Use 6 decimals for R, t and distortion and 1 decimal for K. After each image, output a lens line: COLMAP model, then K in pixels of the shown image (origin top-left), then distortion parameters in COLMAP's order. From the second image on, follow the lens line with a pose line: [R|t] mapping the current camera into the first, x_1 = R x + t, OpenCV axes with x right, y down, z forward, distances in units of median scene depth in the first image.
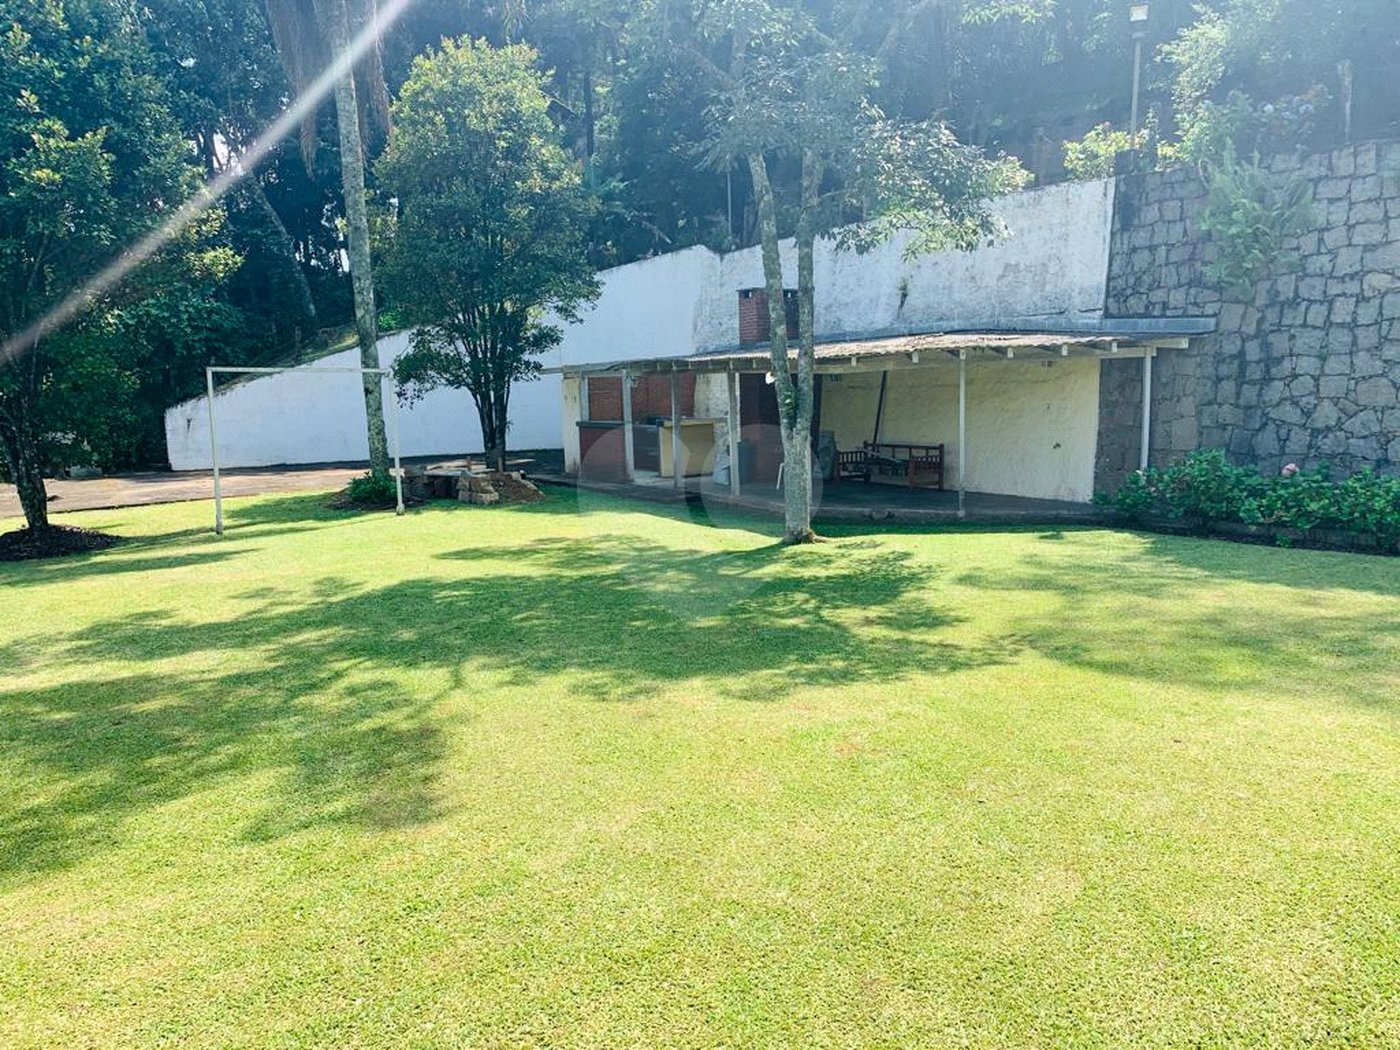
lens RADIAL K [[1068.8, 0, 713.4], [0, 1068.8, 524.9], [0, 0, 1]] dist [0.058179, -0.077629]
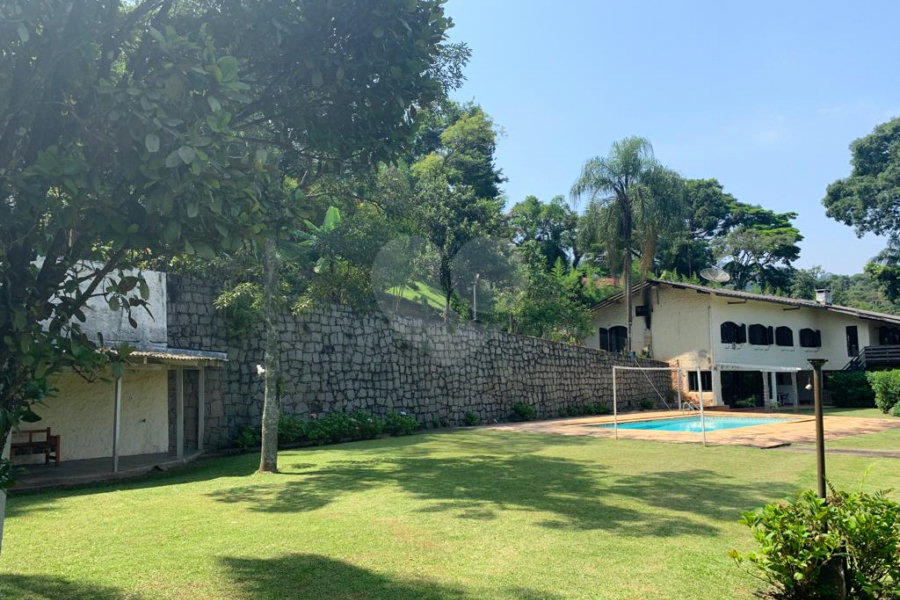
lens RADIAL K [[683.5, 0, 452.2], [0, 683.5, 312.5], [0, 0, 1]] dist [0.053712, -0.061342]
pose [[-0.289178, 0.126131, 0.948929, -1.059383], [0.143150, 0.985833, -0.087413, -0.096872], [-0.946512, 0.110561, -0.303137, 1.076987]]
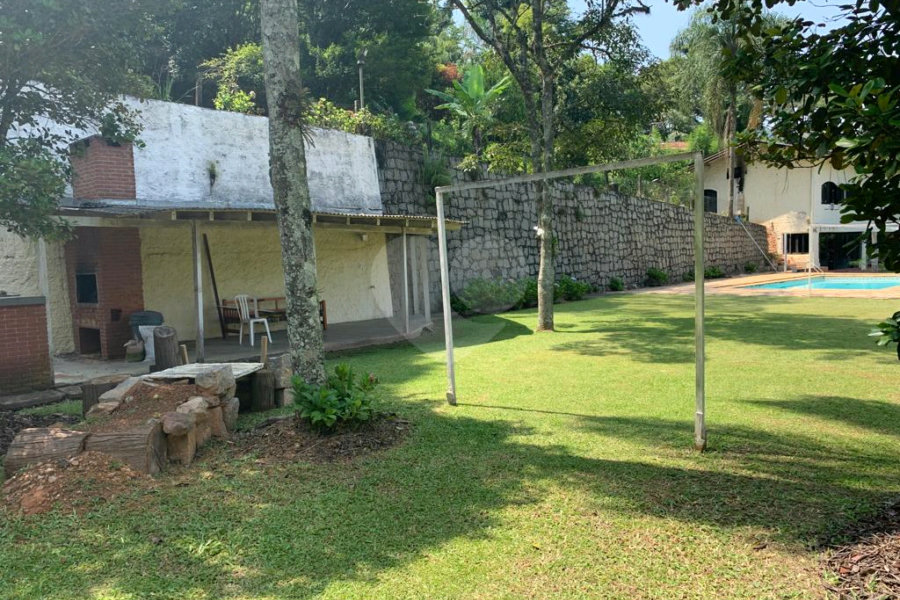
lens RADIAL K [[683.5, 0, 430.1], [0, 683.5, 314.7], [0, 0, 1]] dist [0.053712, -0.061342]
pose [[-0.259232, -0.044879, 0.964772, -0.930316], [0.165875, 0.982008, 0.090251, -0.142382], [-0.951464, 0.183428, -0.247124, 1.494270]]
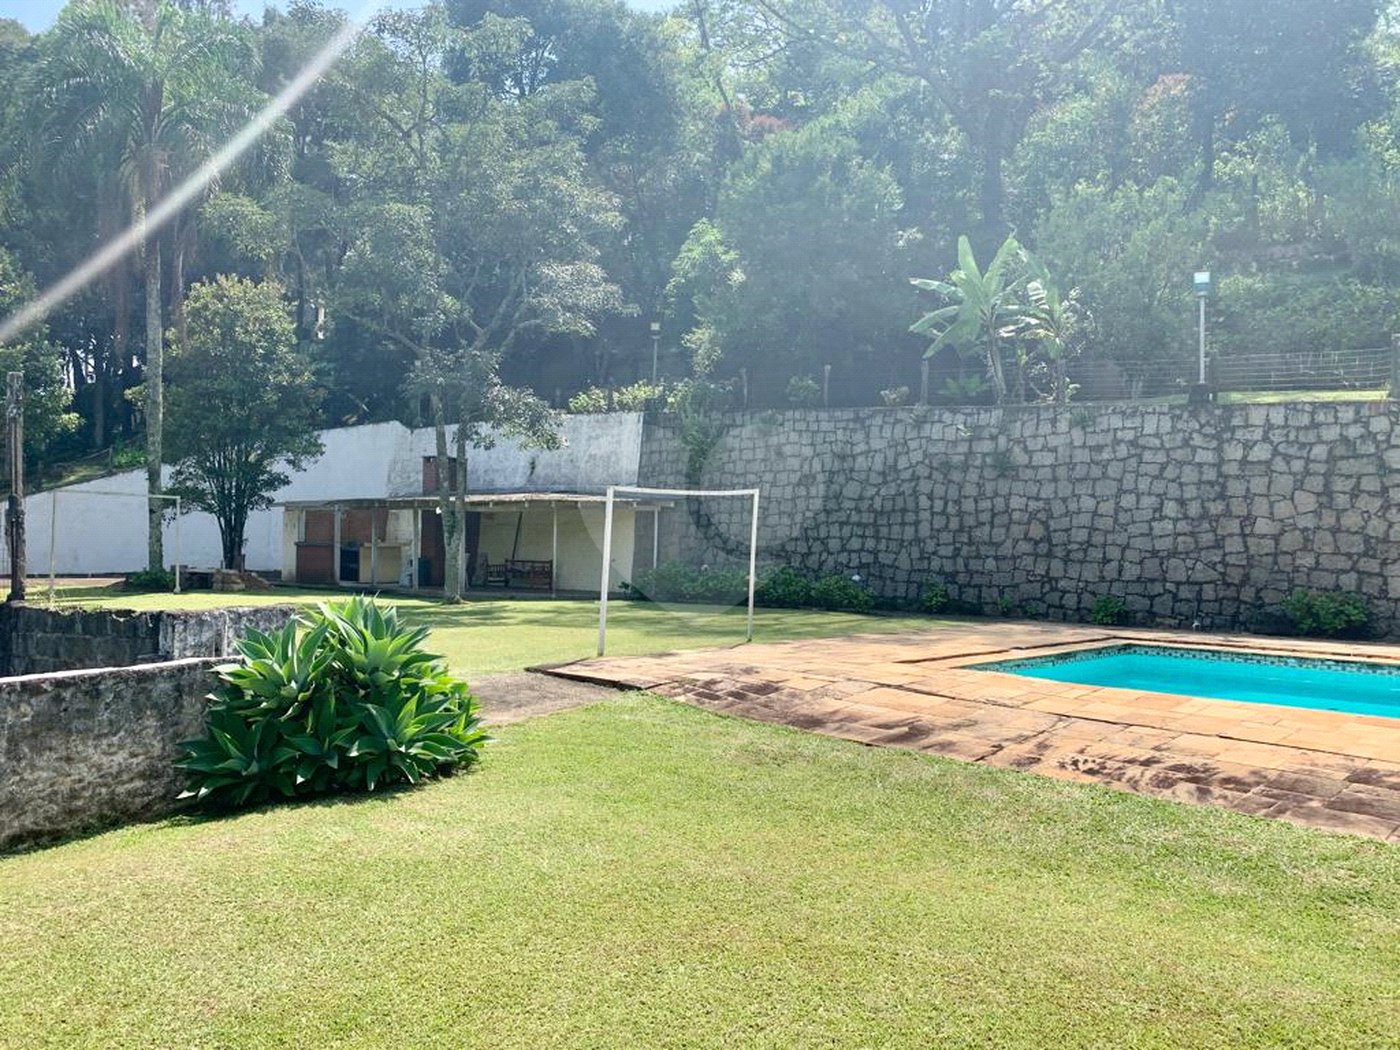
lens RADIAL K [[1068.8, 0, 716.8], [0, 1068.8, 515.1], [0, 0, 1]] dist [0.058179, -0.077629]
pose [[0.957005, 0.045883, 0.286419, -0.015641], [-0.000940, 0.987896, -0.155116, 0.148766], [-0.290070, 0.148177, 0.945464, -0.833732]]
